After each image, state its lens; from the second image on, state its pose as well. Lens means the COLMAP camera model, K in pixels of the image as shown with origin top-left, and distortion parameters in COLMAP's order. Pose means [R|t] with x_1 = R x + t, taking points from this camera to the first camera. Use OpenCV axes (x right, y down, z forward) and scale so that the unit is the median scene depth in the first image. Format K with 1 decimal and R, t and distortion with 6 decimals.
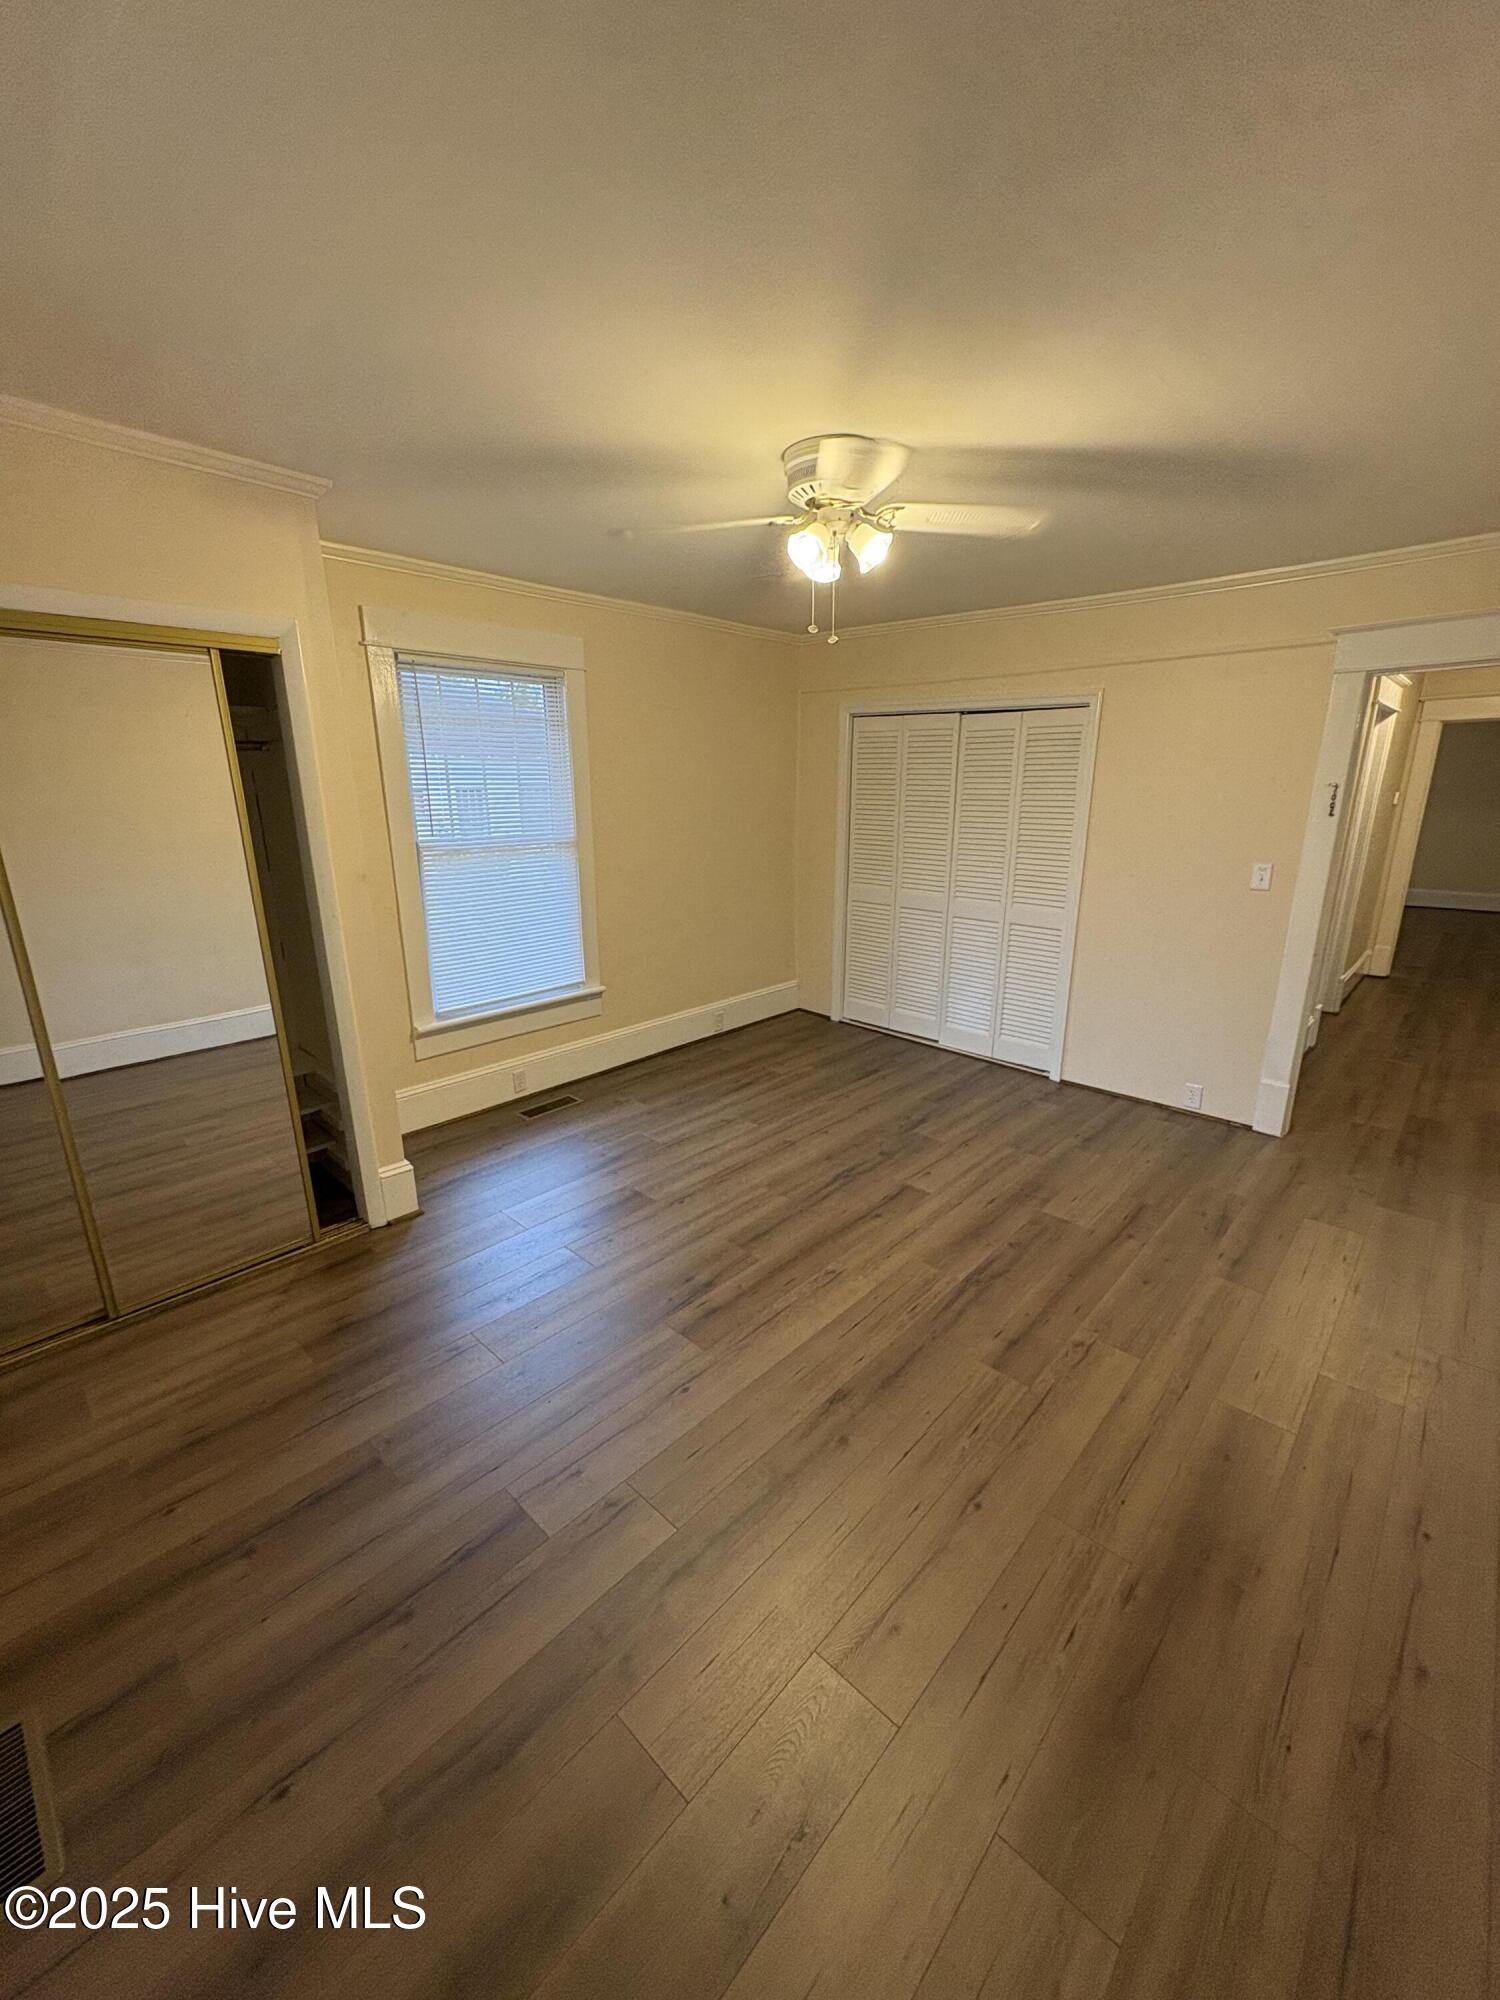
lens RADIAL K [[799.9, 0, 748.9], [0, 799.9, 1007.2], [0, 0, 1]] dist [-0.000841, 0.000229]
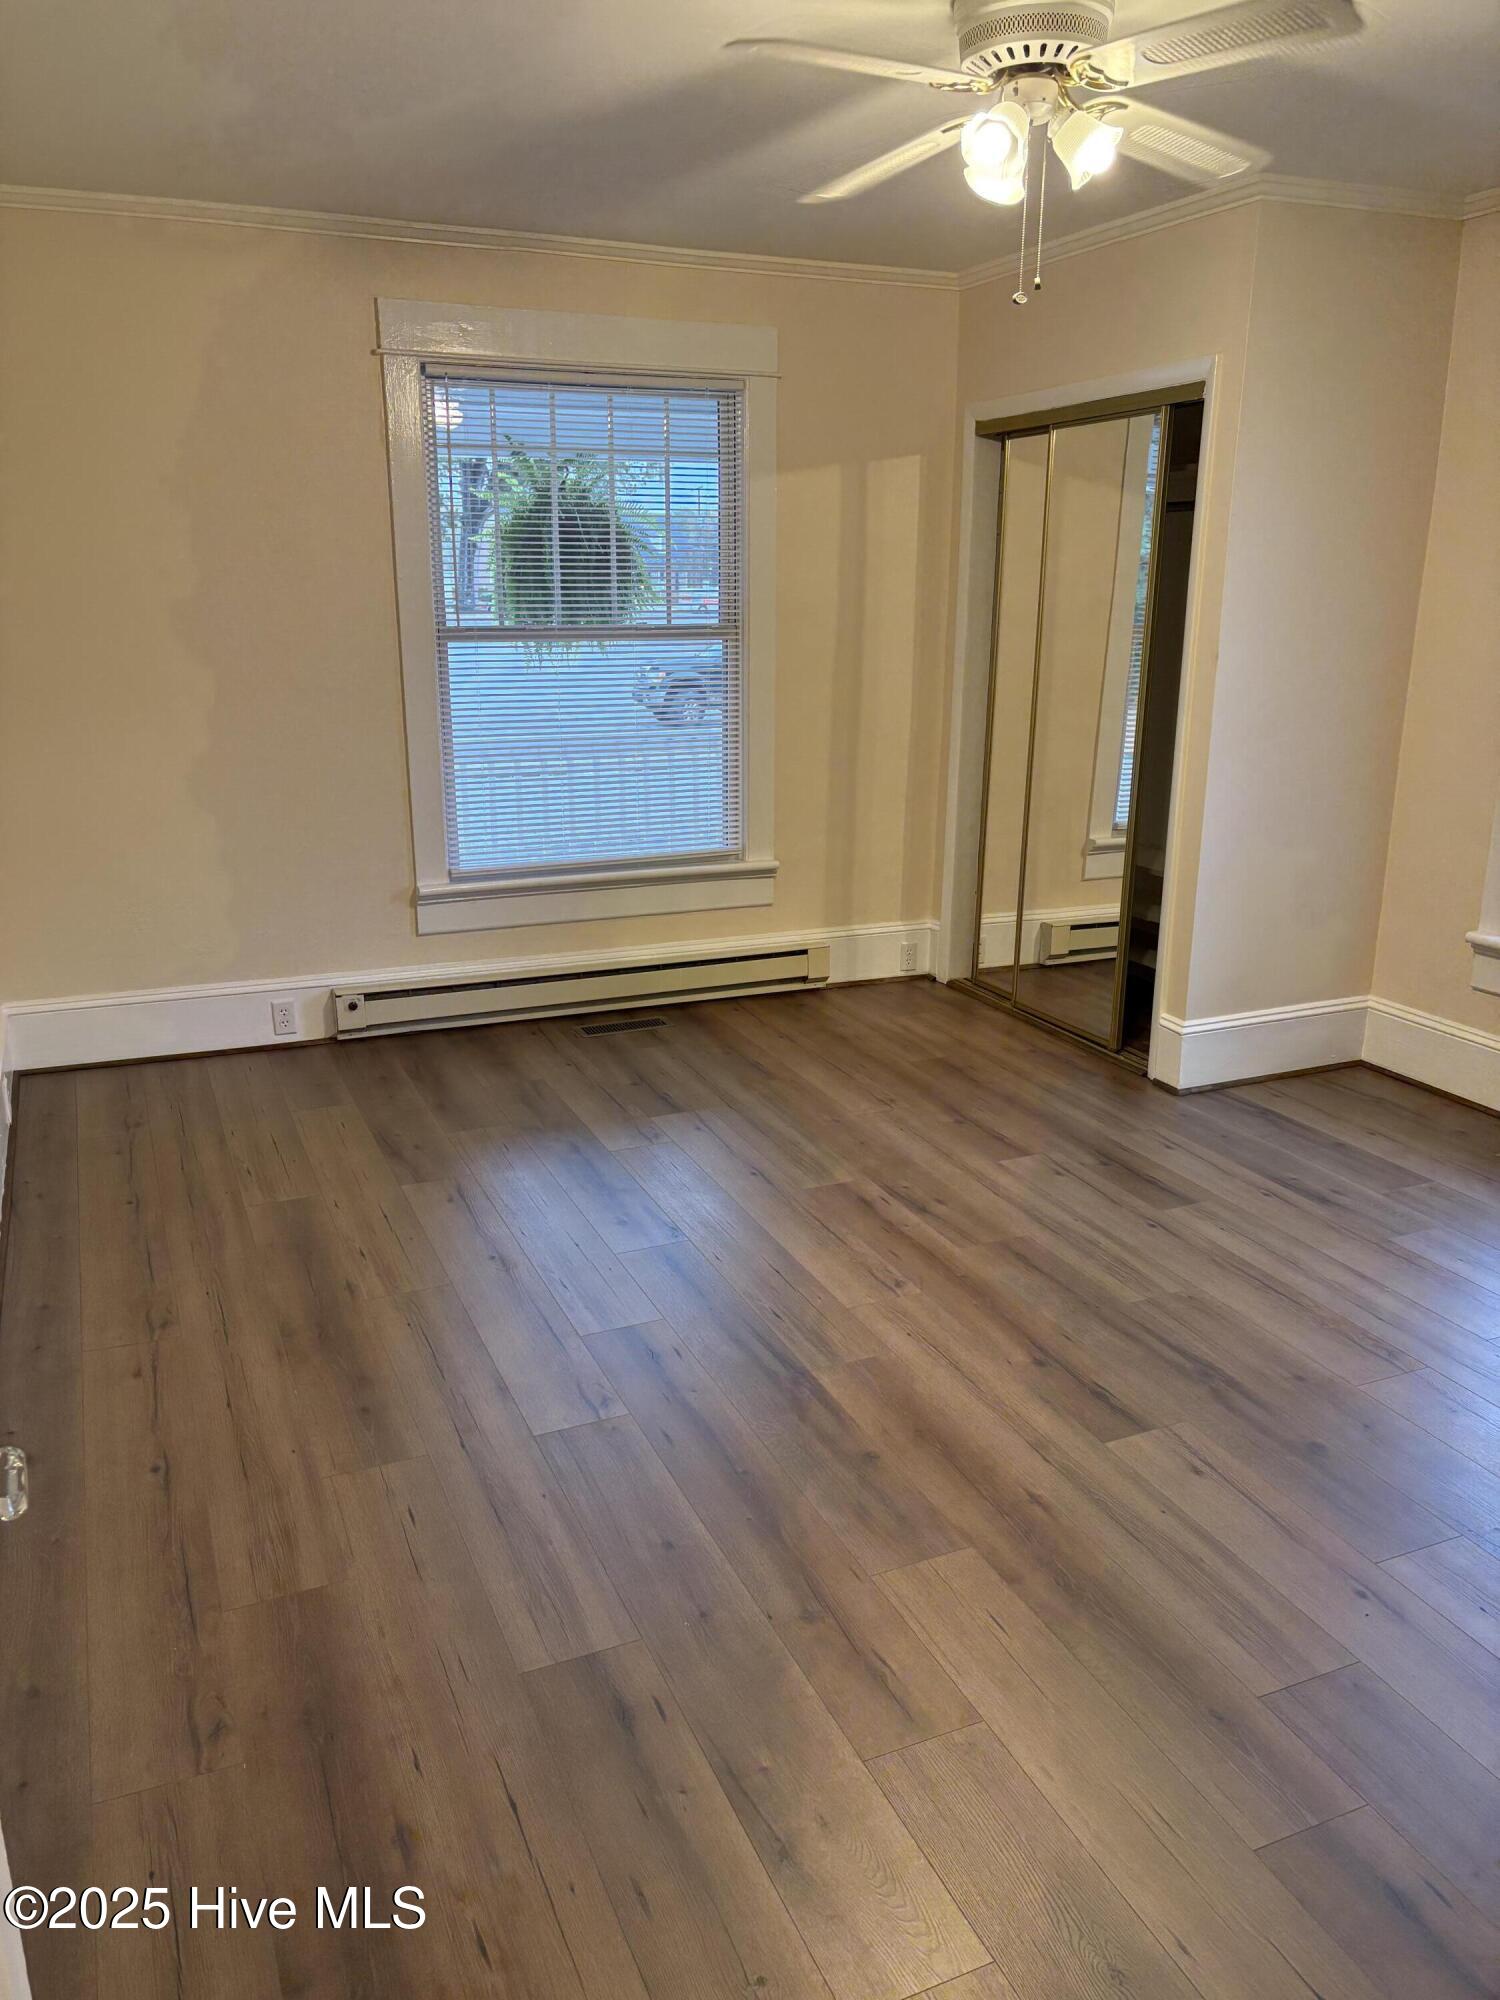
lens RADIAL K [[1501.1, 0, 748.7], [0, 1501.1, 1002.3], [0, 0, 1]] dist [0.043672, -0.043378]
pose [[-0.401222, 0.255607, -0.879594, 1.314005], [-0.240253, 0.897289, 0.370339, -0.342791], [0.883911, 0.359913, -0.298602, 1.302760]]
